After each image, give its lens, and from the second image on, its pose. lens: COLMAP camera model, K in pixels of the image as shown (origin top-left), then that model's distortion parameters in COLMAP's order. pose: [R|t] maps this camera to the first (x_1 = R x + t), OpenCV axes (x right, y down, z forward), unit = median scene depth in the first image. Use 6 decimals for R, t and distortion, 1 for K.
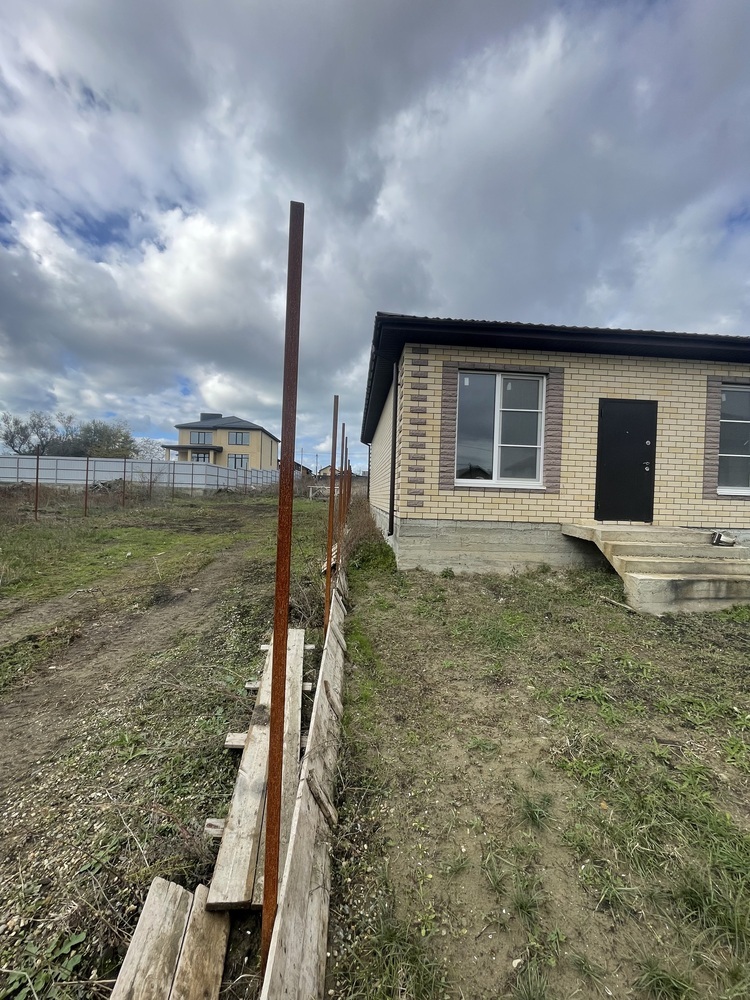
lens RADIAL K [[402.3, 0, 375.0], [0, 402.3, 500.0], [0, 0, 1]] dist [-0.000371, -0.000480]
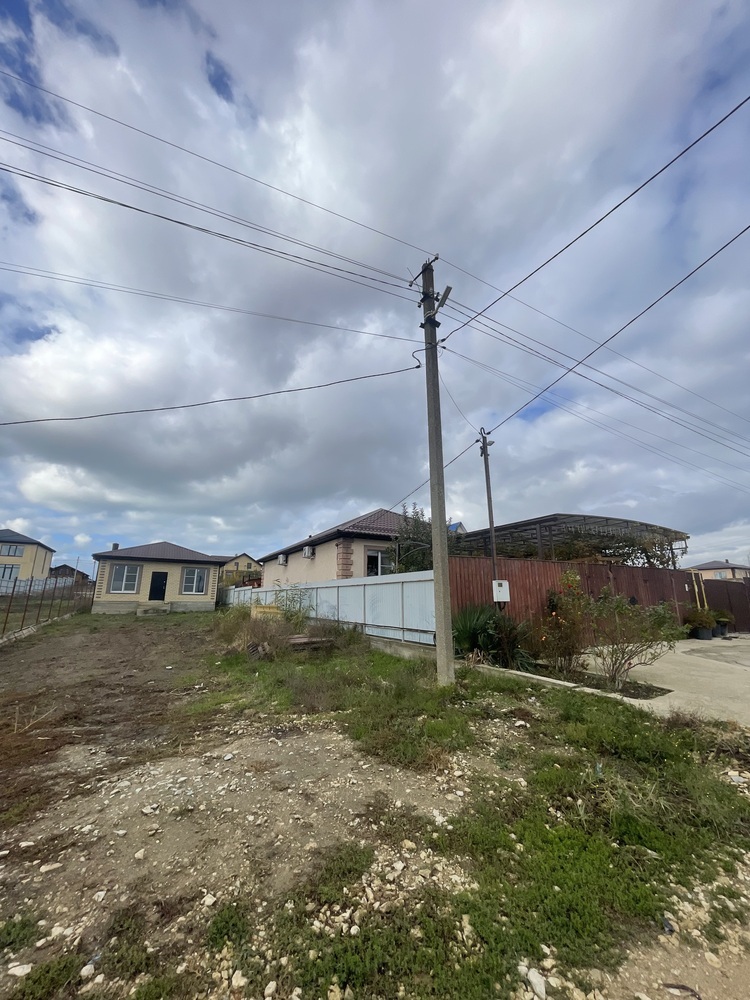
lens RADIAL K [[410.0, 0, 374.0], [0, 410.0, 507.8], [0, 0, 1]] dist [-0.001991, -0.000034]
pose [[0.904835, 0.066254, 0.420576, 0.815808], [0.030598, 0.975145, -0.219445, 0.119745], [-0.424662, 0.211430, 0.880318, -4.038133]]
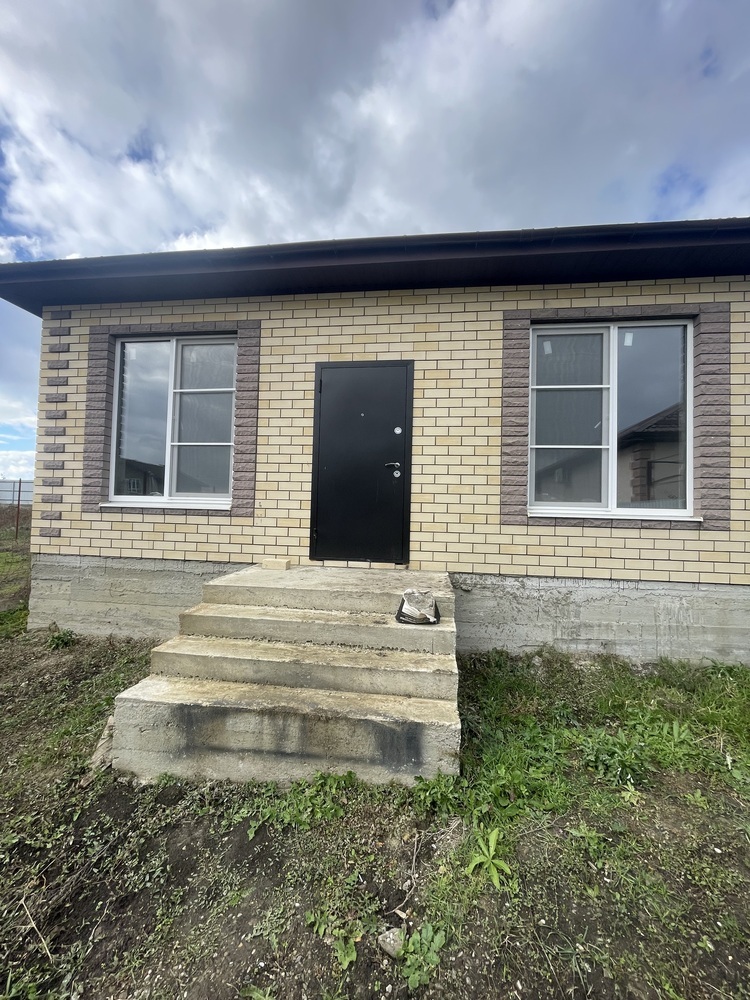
lens RADIAL K [[402.3, 0, 375.0], [0, 402.3, 500.0], [0, 0, 1]] dist [-0.000371, -0.000480]
pose [[0.982165, -0.012930, -0.187578, 0.760219], [0.004955, 0.999066, -0.042921, -0.013554], [0.187957, 0.041226, 0.981312, 0.413038]]
